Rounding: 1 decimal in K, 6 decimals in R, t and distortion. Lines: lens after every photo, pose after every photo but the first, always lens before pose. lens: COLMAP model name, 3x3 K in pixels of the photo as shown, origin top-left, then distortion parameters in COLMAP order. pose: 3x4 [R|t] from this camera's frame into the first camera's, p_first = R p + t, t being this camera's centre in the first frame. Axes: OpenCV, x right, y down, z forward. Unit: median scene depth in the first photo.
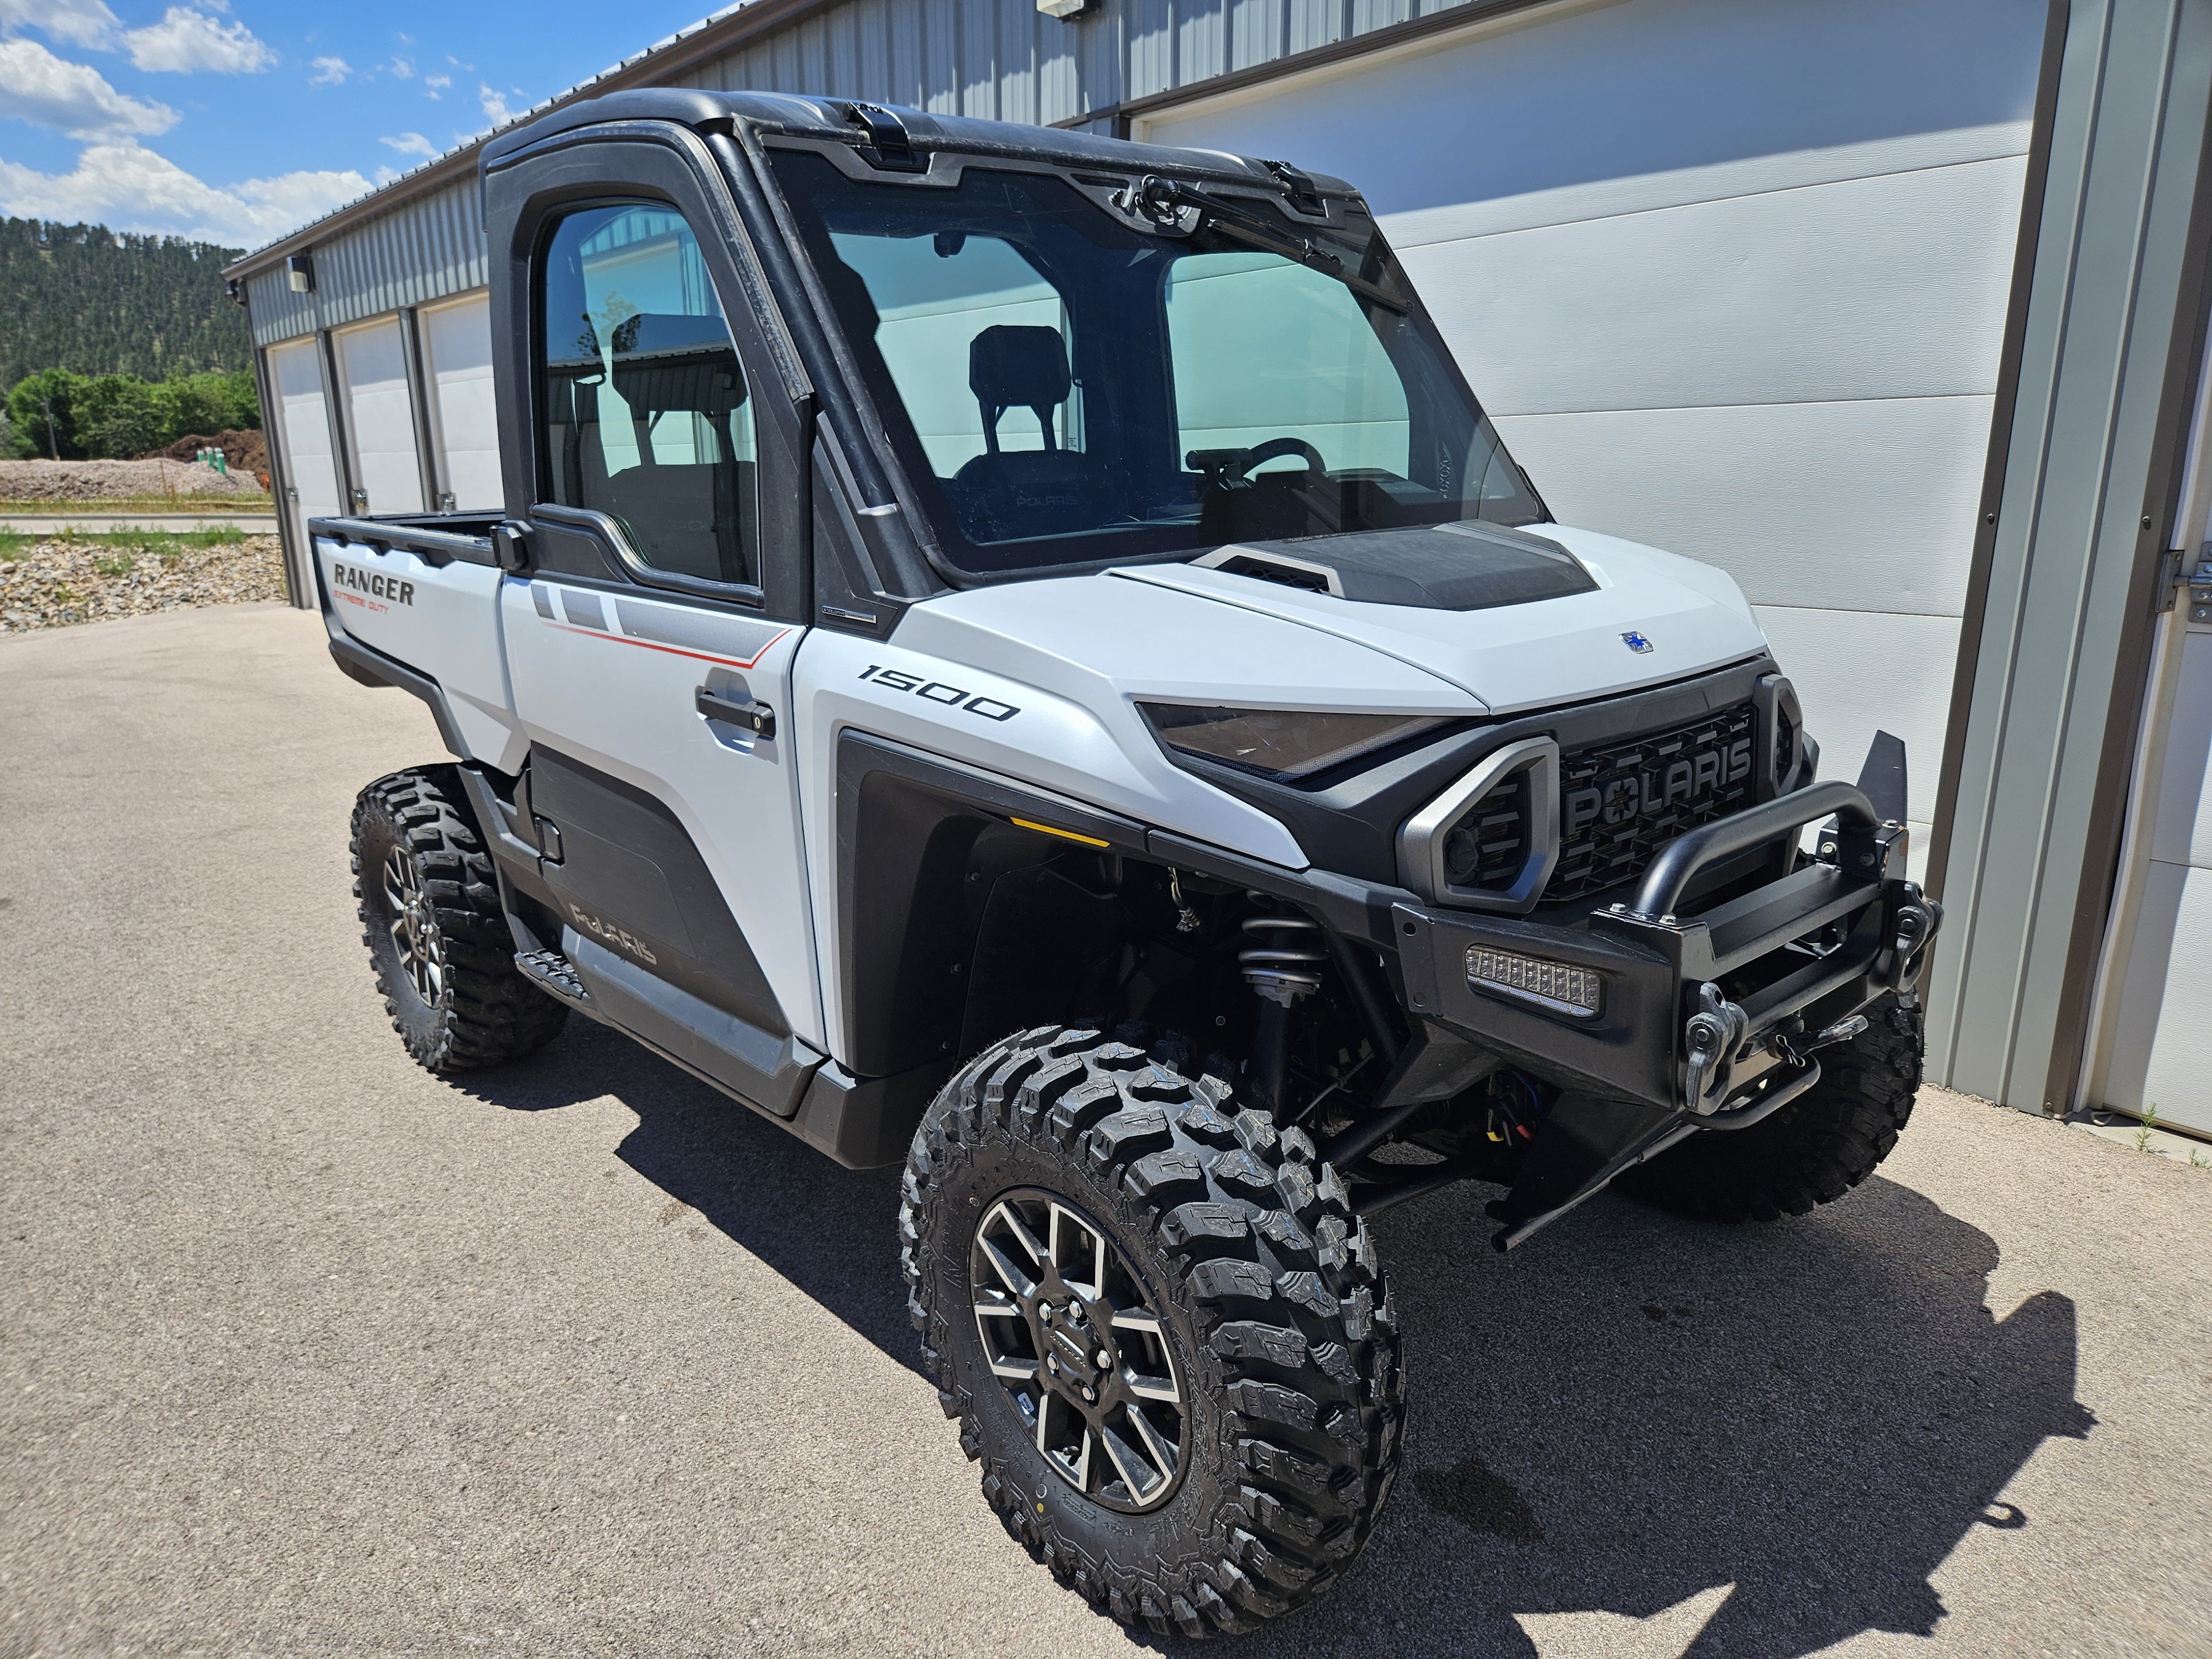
lens RADIAL K [[1505.7, 0, 1106.0], [0, 1505.7, 829.5], [0, 0, 1]] dist [0.004226, 0.000211]
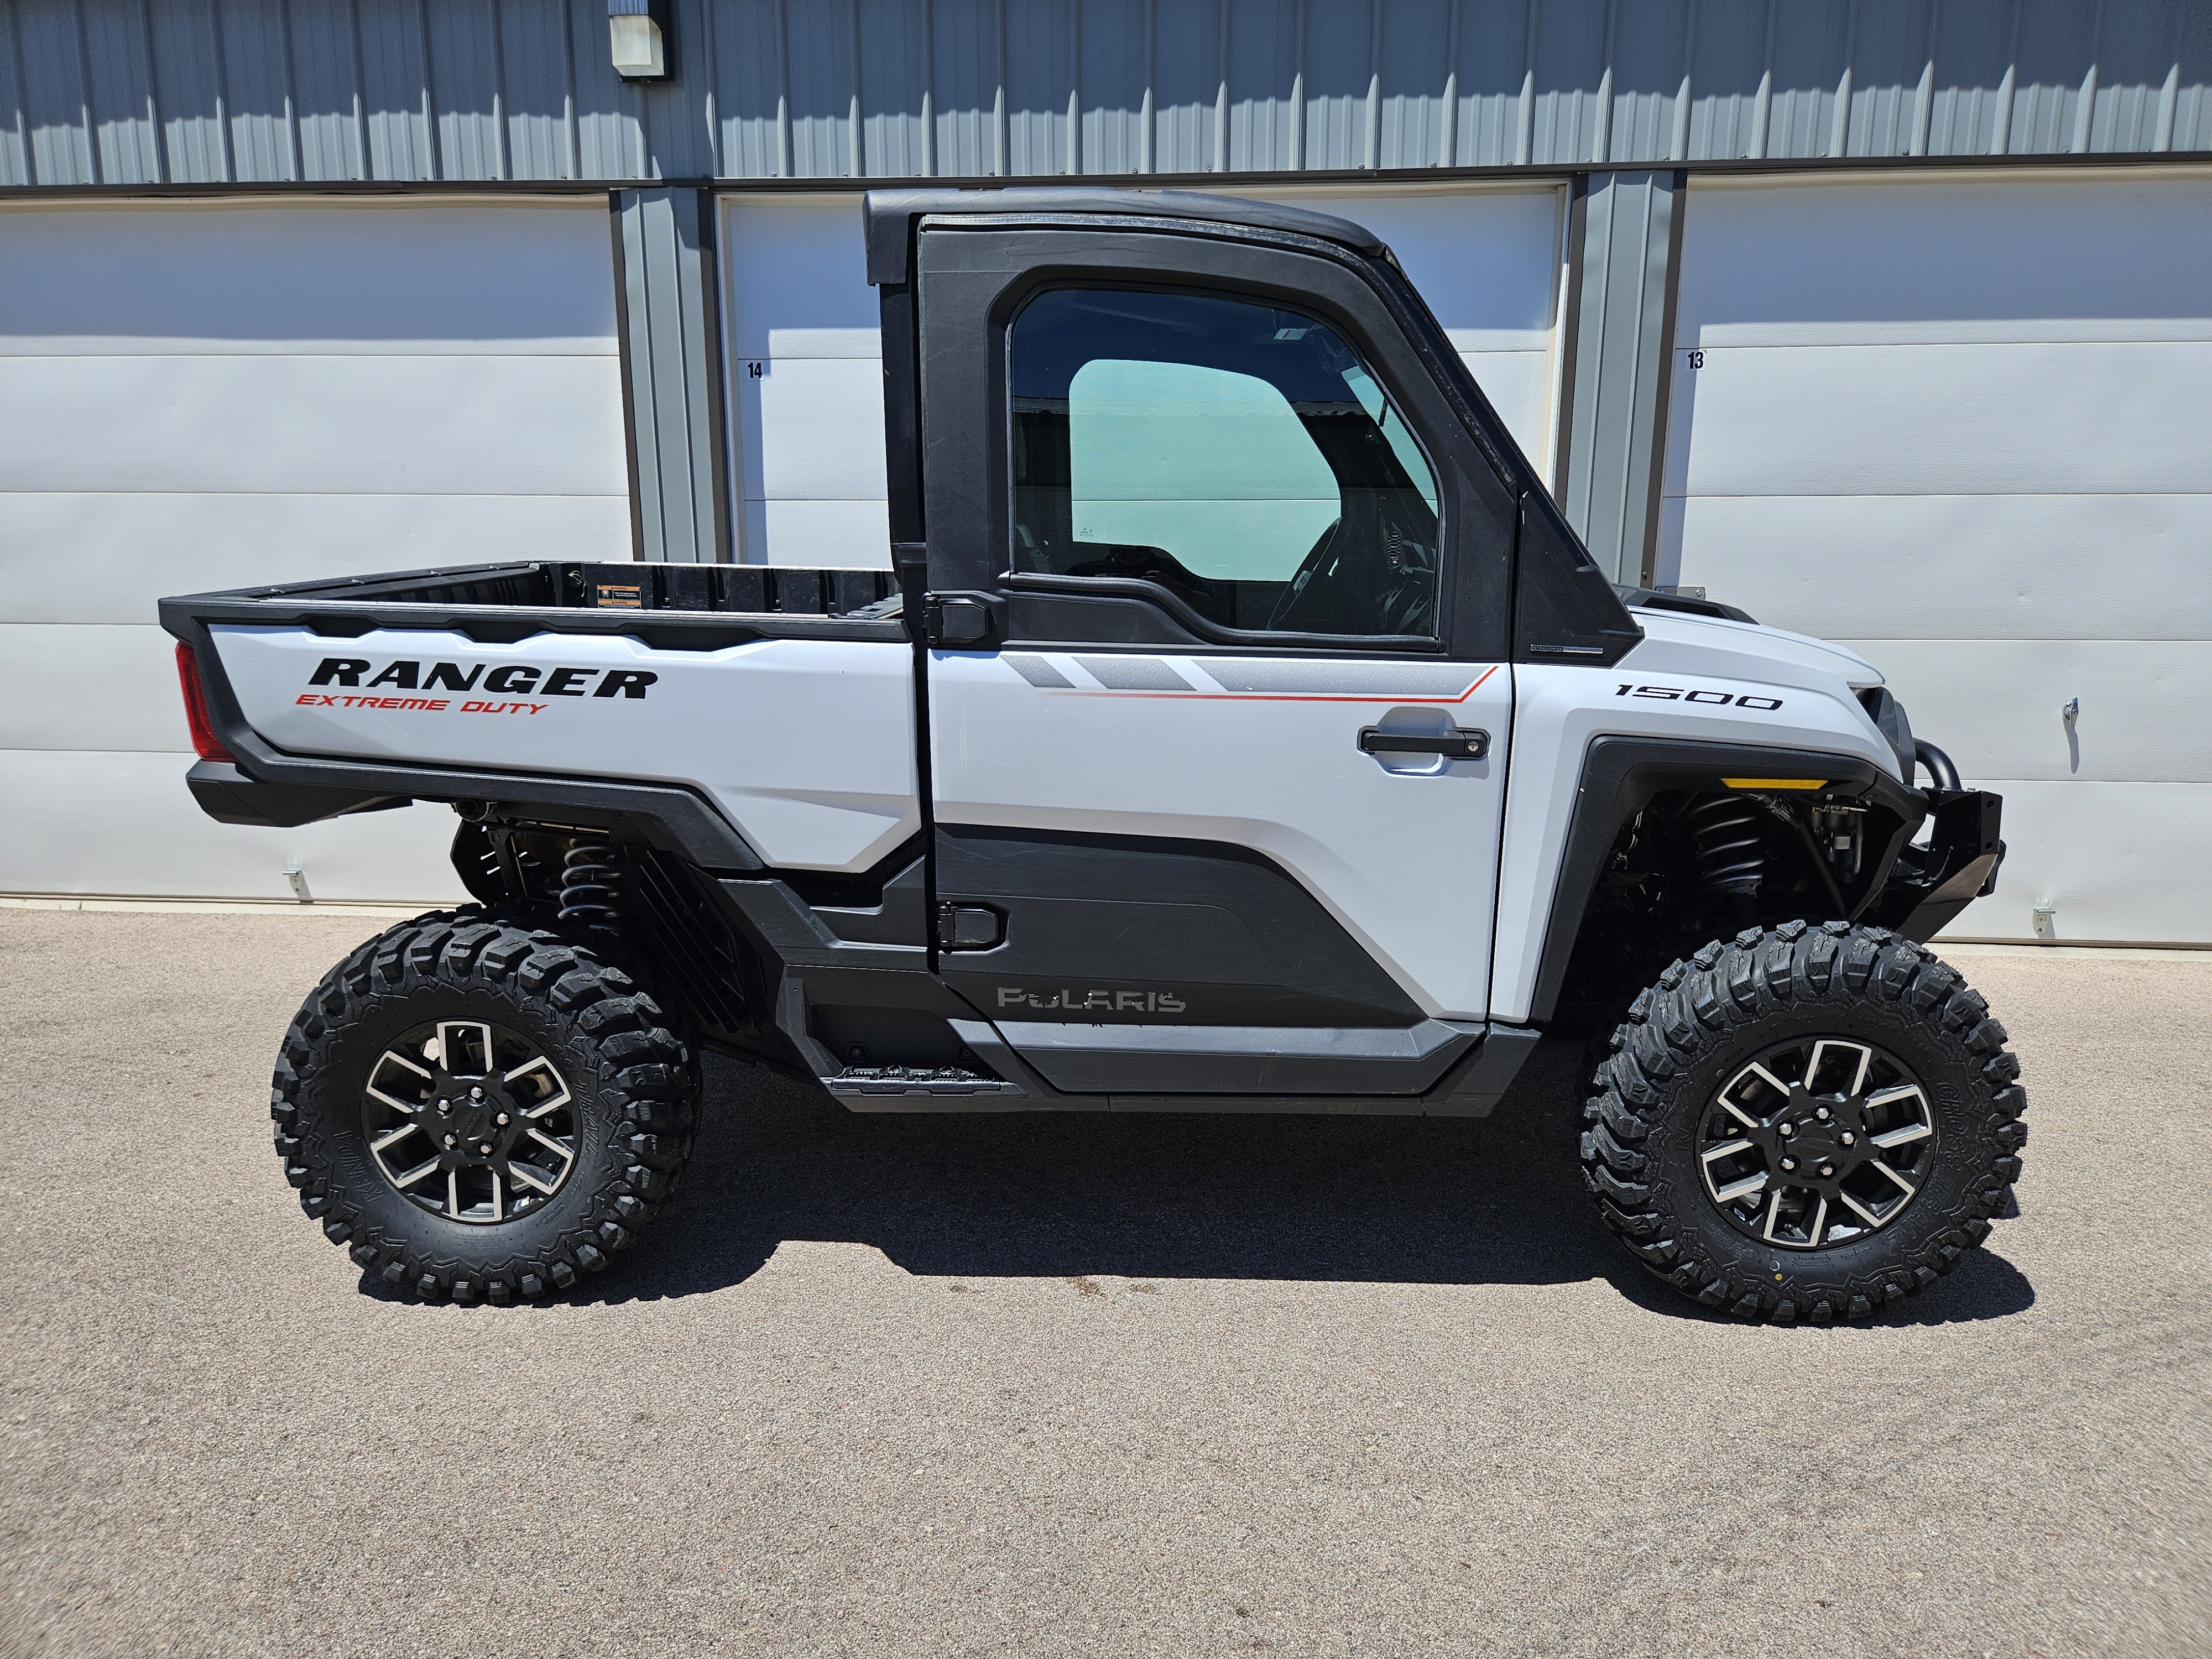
lens RADIAL K [[1505.7, 0, 1106.0], [0, 1505.7, 829.5], [0, 0, 1]] dist [0.004226, 0.000211]
pose [[0.705249, -0.127655, 0.697372, -1.102324], [0.164120, 0.986333, 0.014576, -0.061664], [-0.689702, 0.104173, 0.716561, 0.307239]]
